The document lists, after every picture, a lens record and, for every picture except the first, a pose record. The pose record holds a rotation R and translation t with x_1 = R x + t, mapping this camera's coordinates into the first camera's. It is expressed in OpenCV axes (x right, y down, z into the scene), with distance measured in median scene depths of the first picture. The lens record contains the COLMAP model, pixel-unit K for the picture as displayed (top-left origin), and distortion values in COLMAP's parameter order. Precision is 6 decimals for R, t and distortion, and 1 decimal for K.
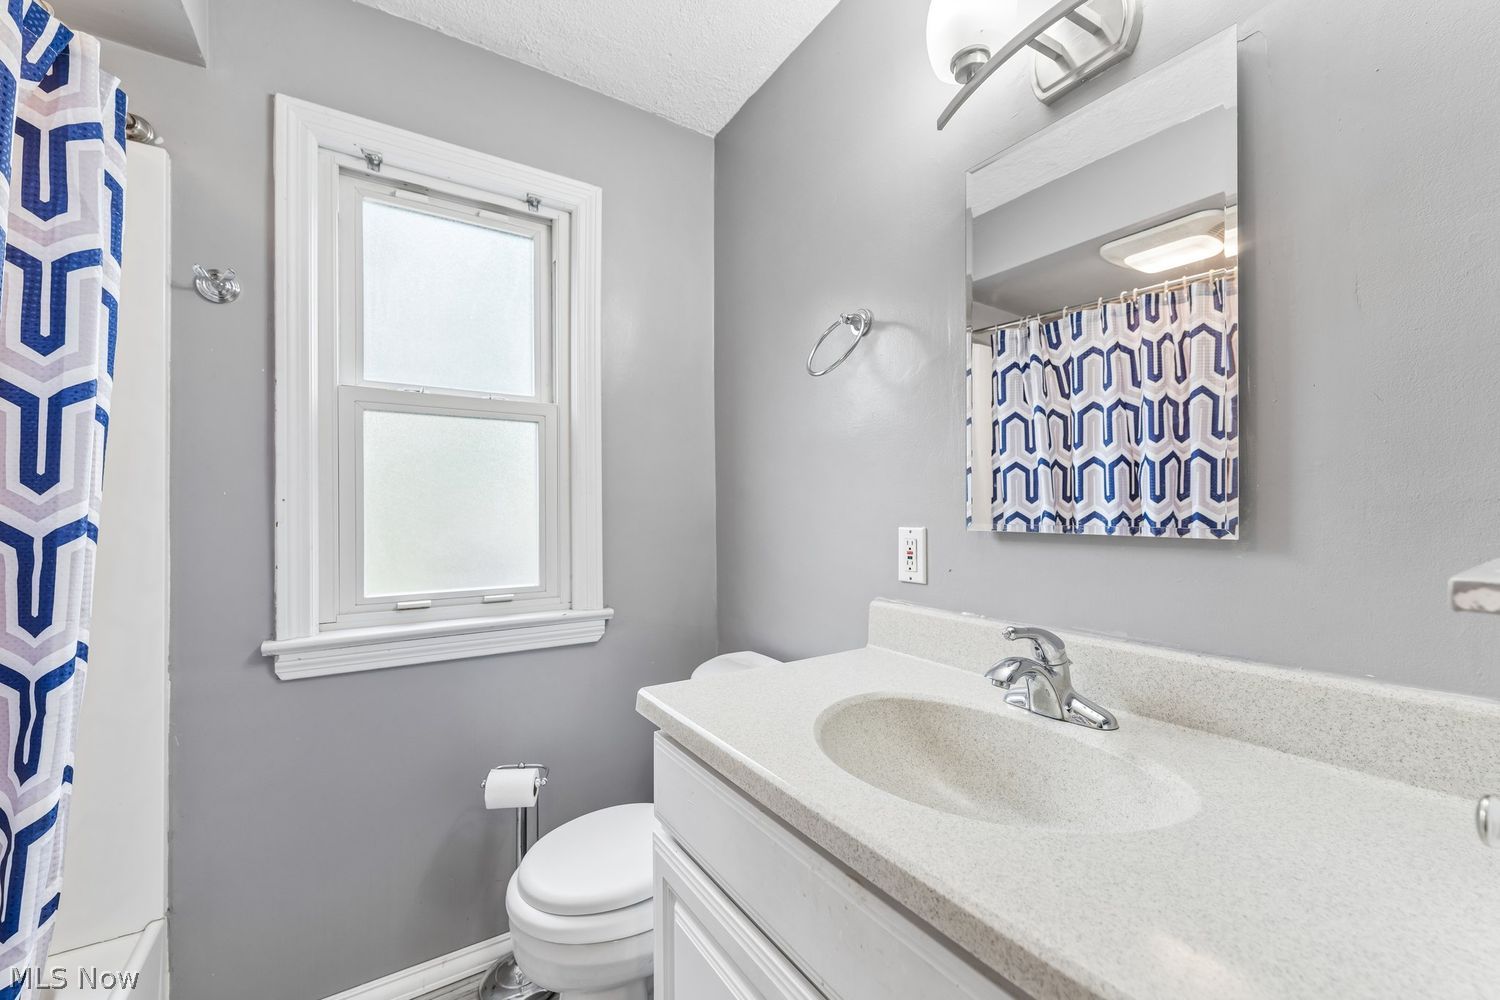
lens RADIAL K [[606.1, 0, 754.9], [0, 606.1, 498.9], [0, 0, 1]] dist [0.002552, -0.000796]
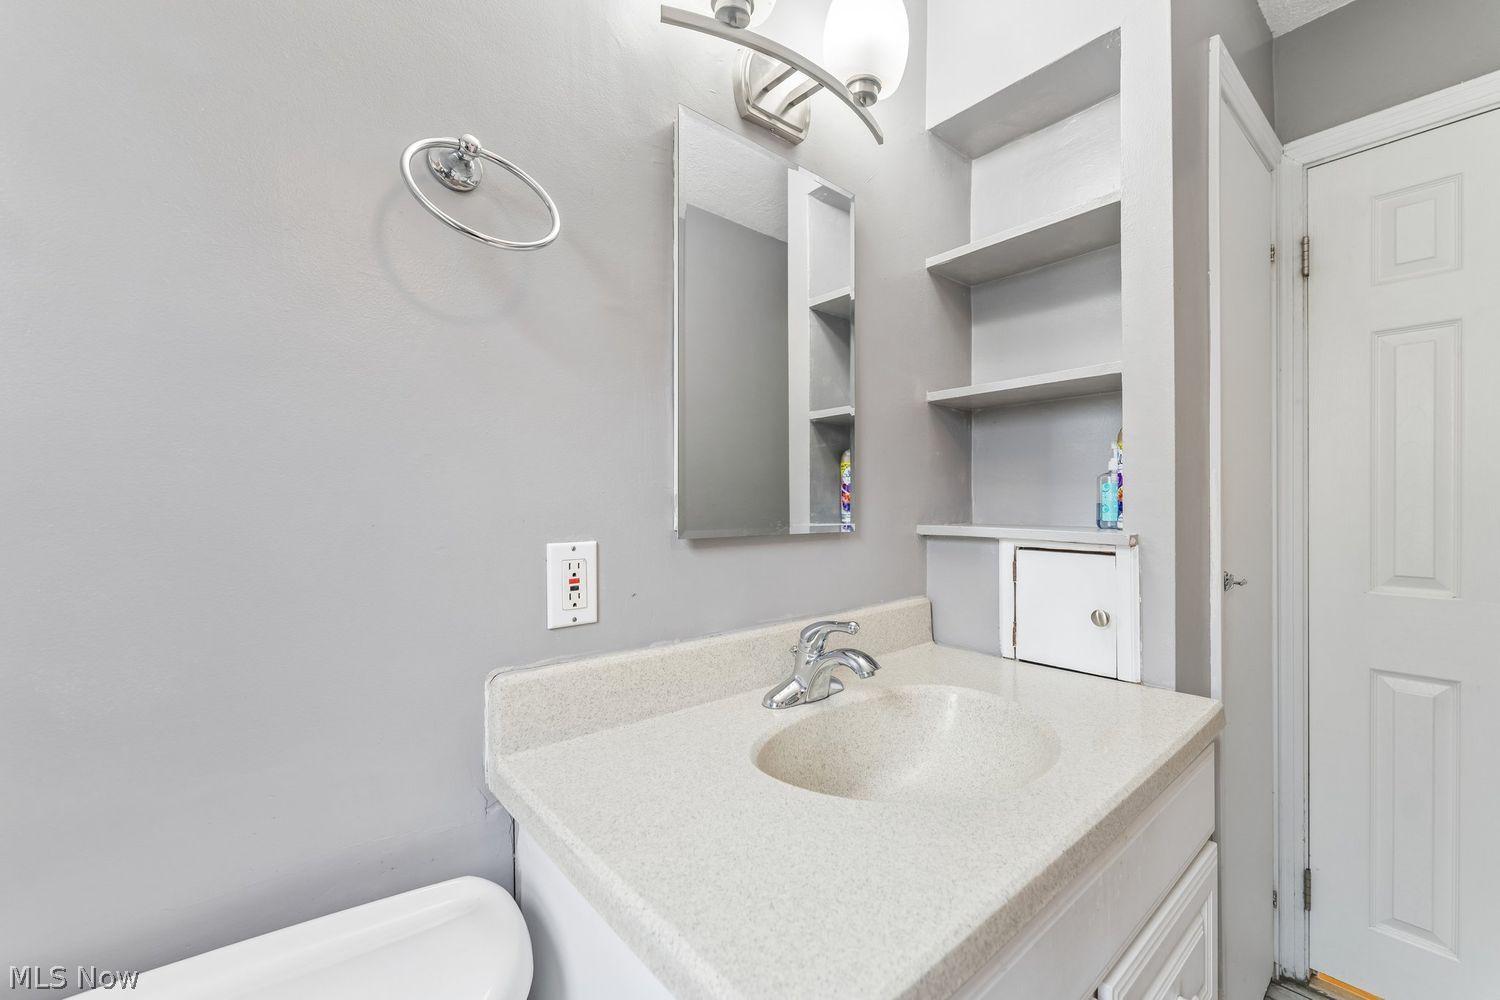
lens RADIAL K [[606.1, 0, 756.0], [0, 606.1, 501.9], [0, 0, 1]] dist [0.002552, -0.000796]
pose [[-0.144973, 0.014115, 0.989335, -0.426402], [-0.011690, 0.999804, -0.015977, 0.011242], [-0.989367, -0.013881, -0.144779, 0.902311]]
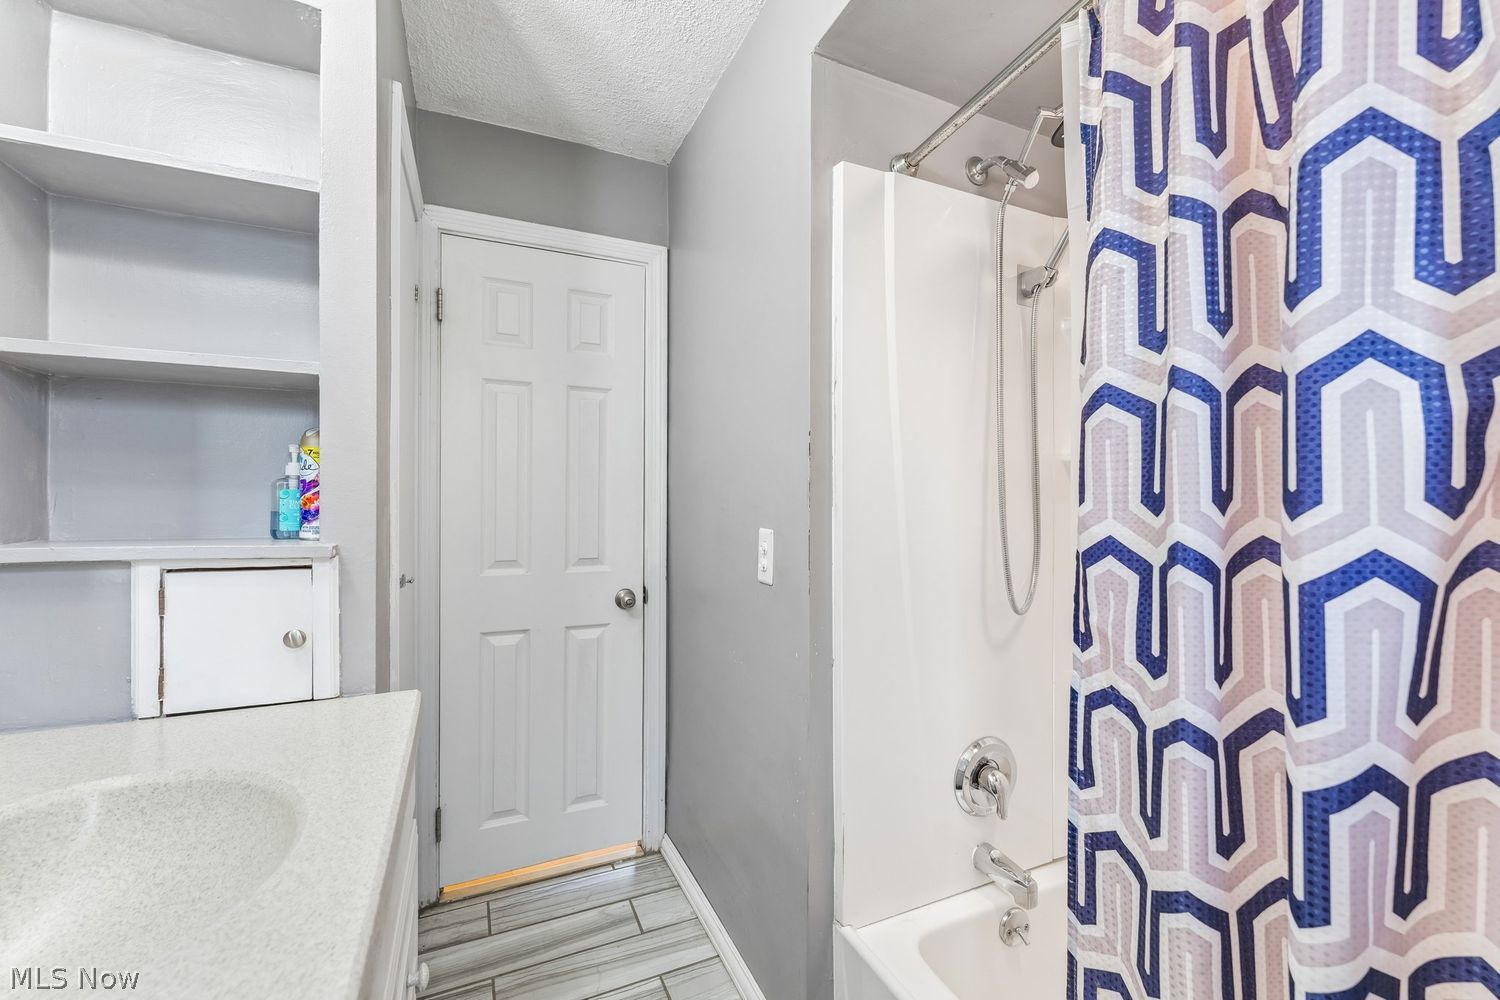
lens RADIAL K [[606.1, 0, 745.2], [0, 606.1, 502.8], [0, 0, 1]] dist [0.002552, -0.000796]
pose [[-0.988325, 0.010249, 0.152016, -0.350051], [0.008150, 0.999863, -0.014429, -0.002257], [-0.152143, -0.013021, -0.988273, 0.975802]]
